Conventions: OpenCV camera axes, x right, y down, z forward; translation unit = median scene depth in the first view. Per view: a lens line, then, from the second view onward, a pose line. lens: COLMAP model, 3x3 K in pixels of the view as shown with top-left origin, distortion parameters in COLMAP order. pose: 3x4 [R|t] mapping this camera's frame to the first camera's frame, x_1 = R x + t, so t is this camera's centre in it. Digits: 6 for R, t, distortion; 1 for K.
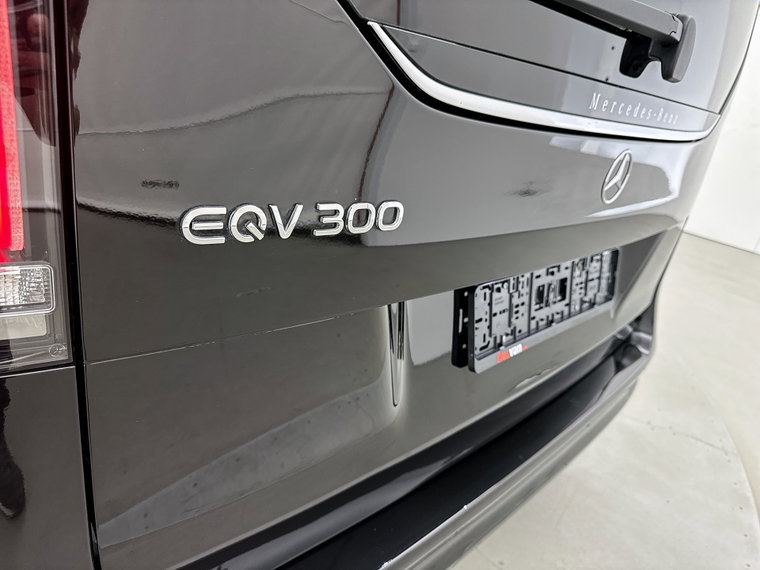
lens RADIAL K [[527.4, 0, 380.0], [0, 527.4, 285.0], [0, 0, 1]] dist [0.088984, -0.135970]
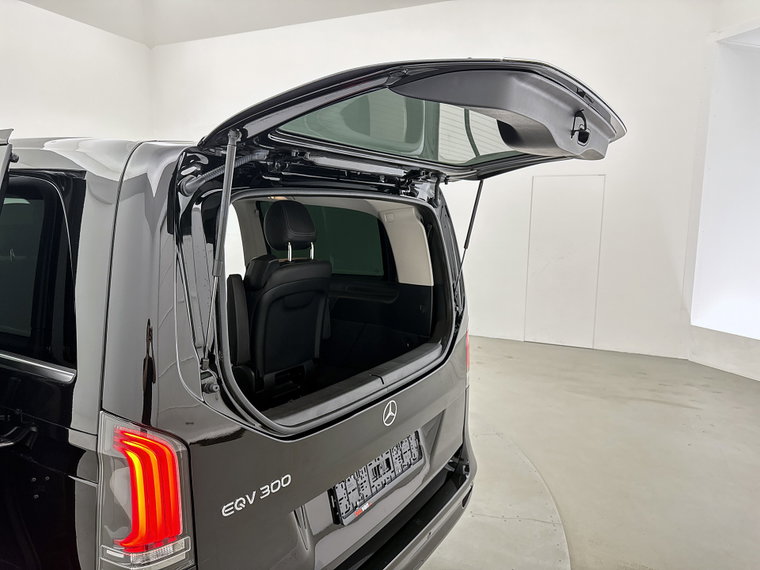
lens RADIAL K [[527.4, 0, 380.0], [0, 527.4, 285.0], [0, 0, 1]] dist [0.088984, -0.135970]
pose [[0.964654, -0.205025, 0.165549, 0.147030], [0.239670, 0.943762, -0.227751, -0.206538], [-0.109544, 0.259378, 0.959543, -1.224763]]
